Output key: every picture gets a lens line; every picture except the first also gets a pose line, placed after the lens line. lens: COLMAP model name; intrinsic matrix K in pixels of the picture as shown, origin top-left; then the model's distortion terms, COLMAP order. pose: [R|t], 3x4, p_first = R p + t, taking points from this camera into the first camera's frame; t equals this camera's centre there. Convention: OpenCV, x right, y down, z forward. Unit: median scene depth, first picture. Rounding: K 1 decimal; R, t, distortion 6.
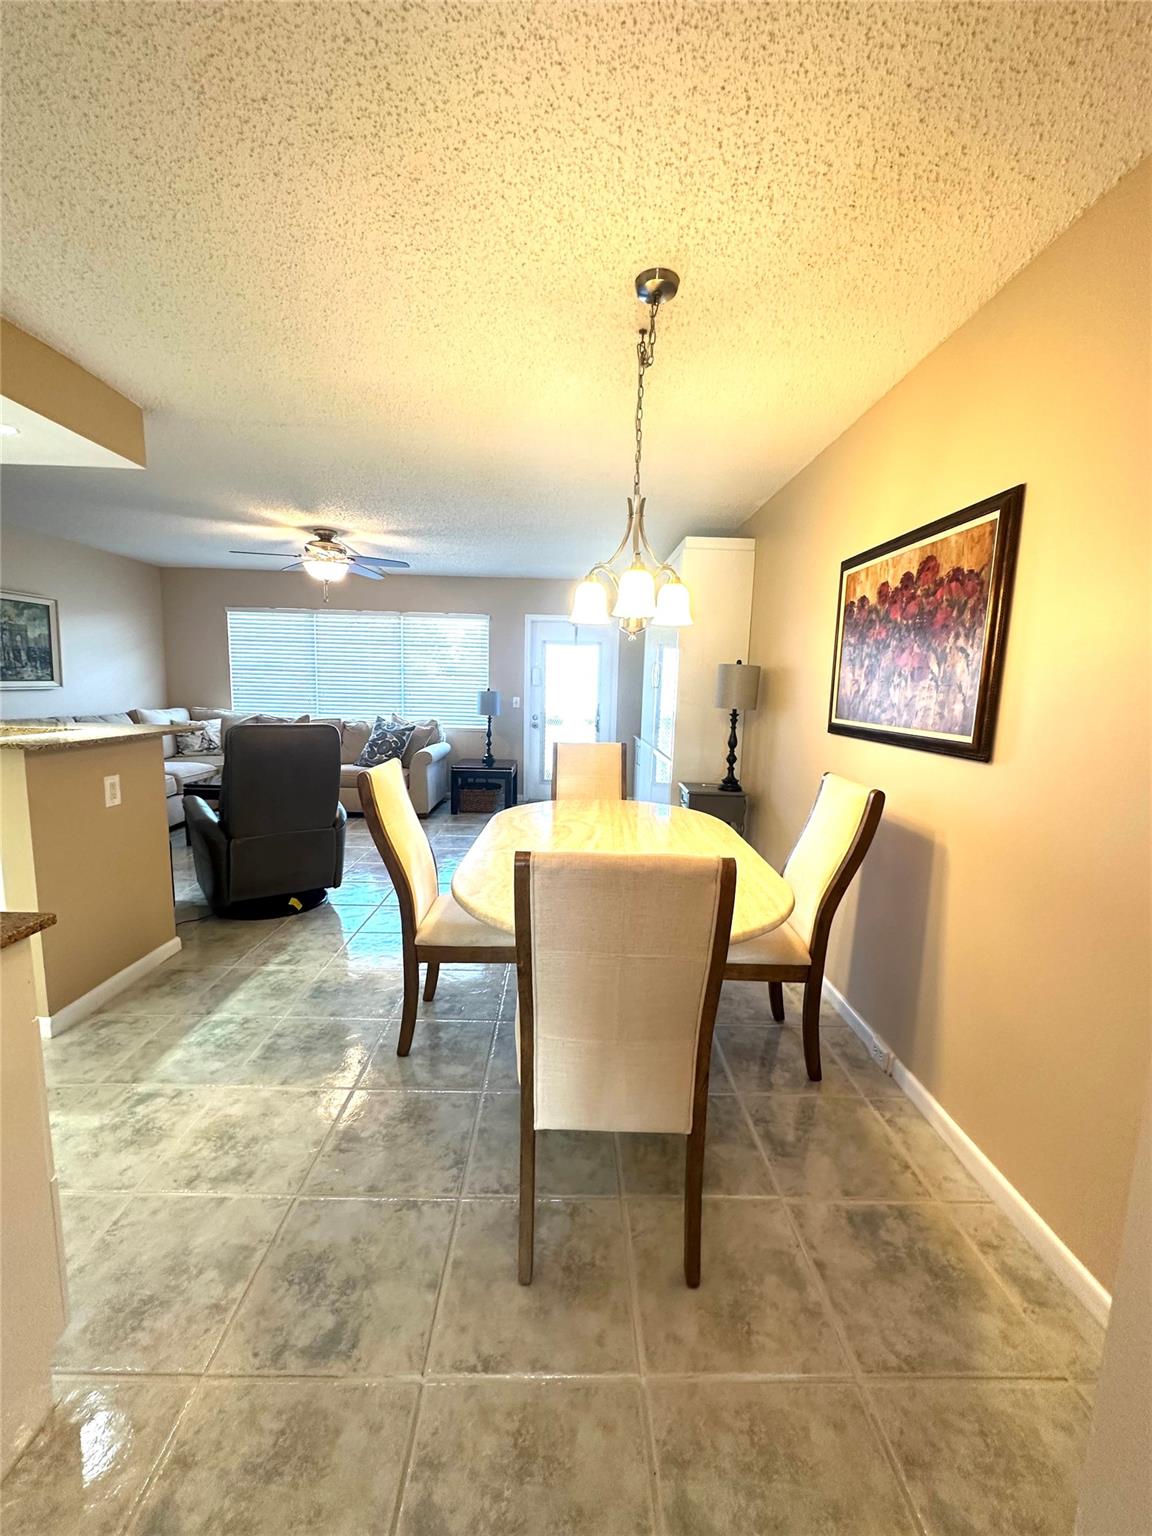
lens RADIAL K [[613.3, 0, 579.2], [0, 613.3, 769.1], [0, 0, 1]] dist [-0.000957, 0.000172]
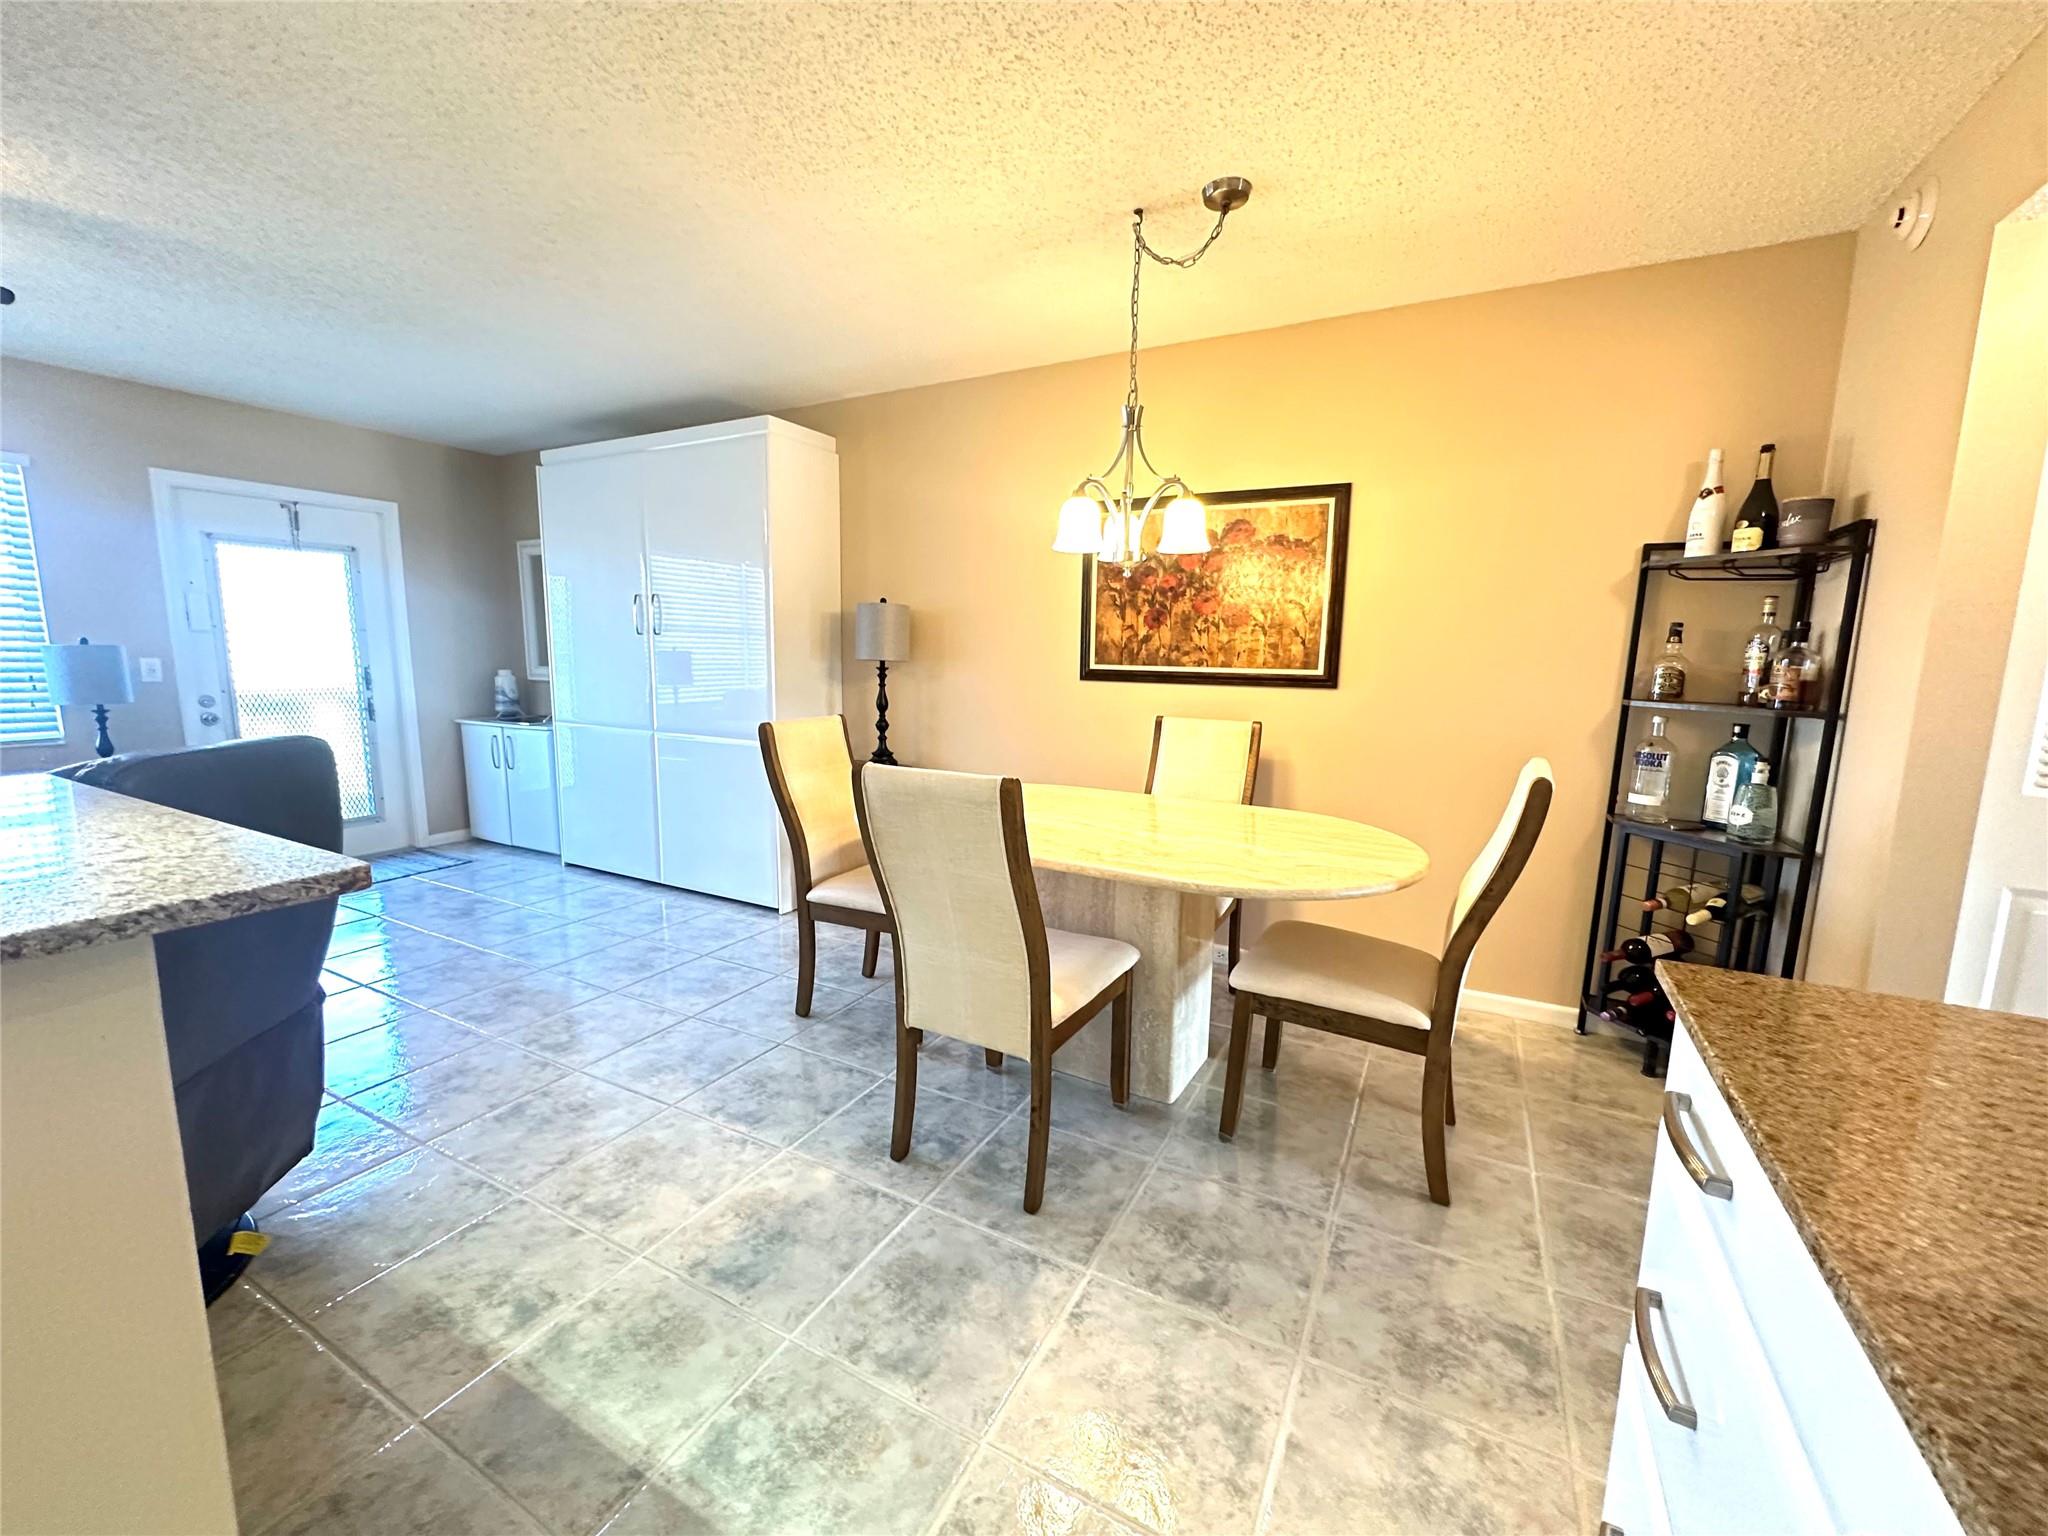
lens RADIAL K [[817.7, 0, 1022.6], [0, 817.7, 766.7], [0, 0, 1]] dist [-0.000957, 0.000172]
pose [[0.487907, -0.144753, 0.860810, -0.867184], [0.119407, 0.987952, 0.098453, -0.069953], [-0.864690, 0.054750, 0.499313, 0.502352]]
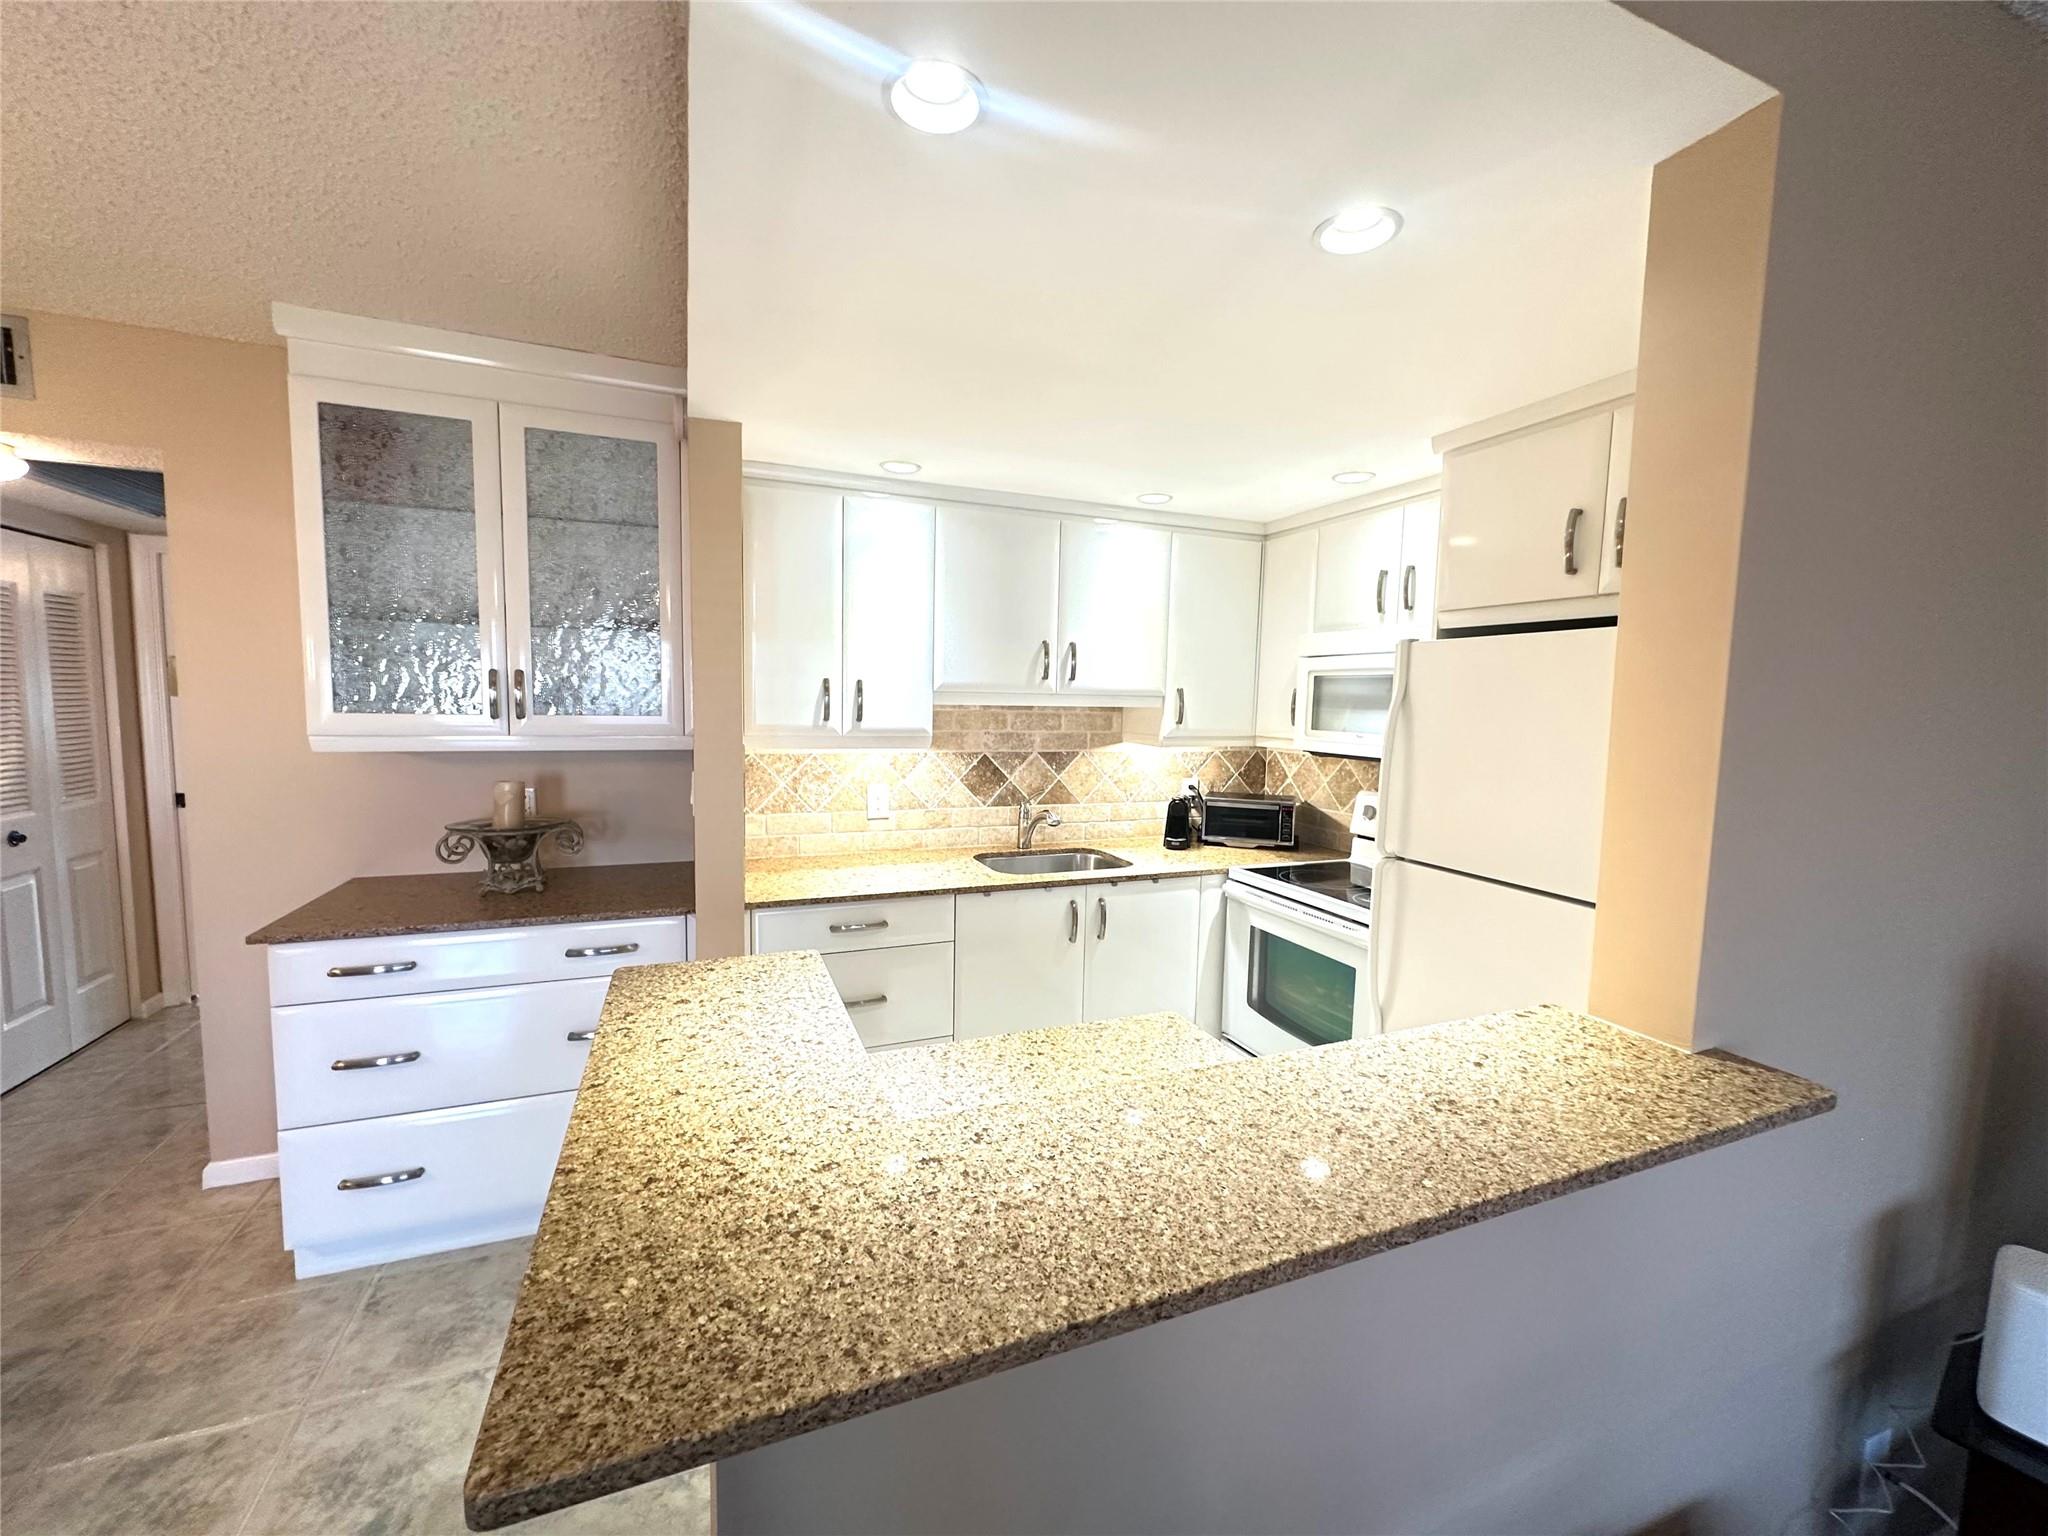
lens RADIAL K [[817.7, 0, 1024.7], [0, 817.7, 771.8], [0, 0, 1]] dist [-0.000957, 0.000172]
pose [[-0.931380, -0.014140, -0.363775, -0.785888], [-0.096740, 0.972932, 0.209868, -0.288990], [0.350961, 0.230658, -0.907537, 1.378851]]
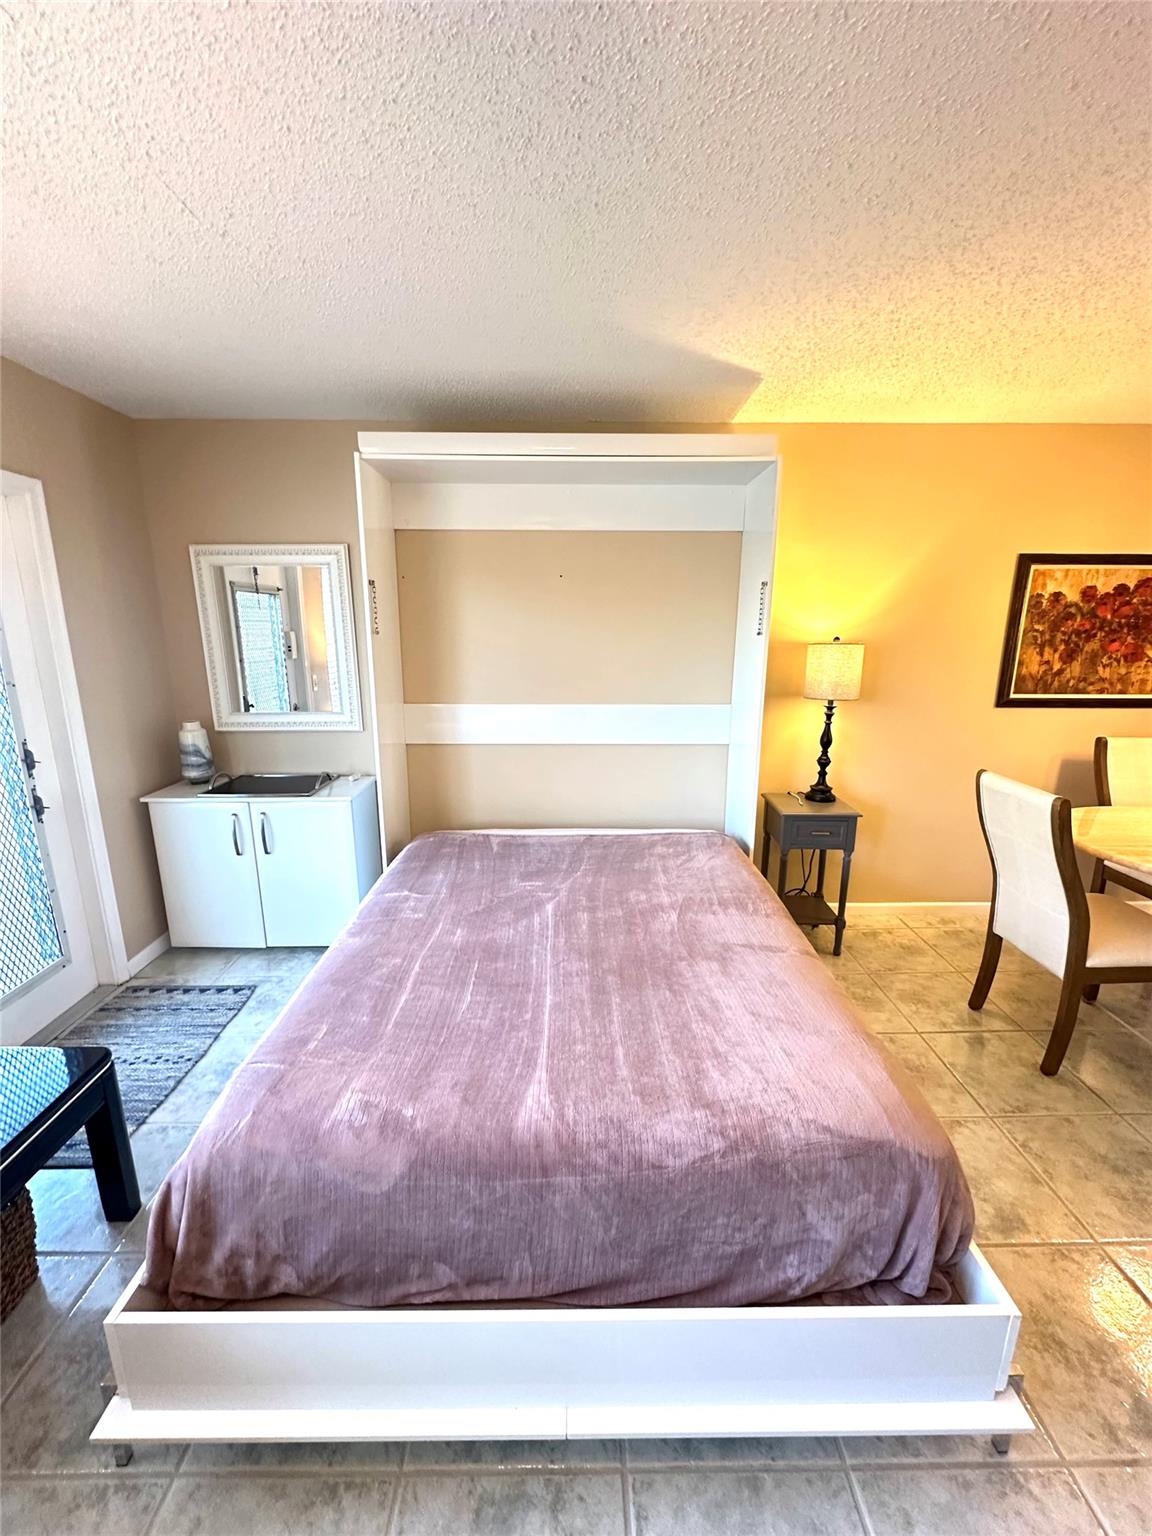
lens RADIAL K [[613.3, 0, 574.8], [0, 613.3, 767.1], [0, 0, 1]] dist [-0.000957, 0.000172]
pose [[0.010940, -0.250406, 0.968079, -0.824542], [0.136826, 0.959406, 0.246616, -0.385016], [-0.990535, 0.129760, 0.044758, 1.968118]]
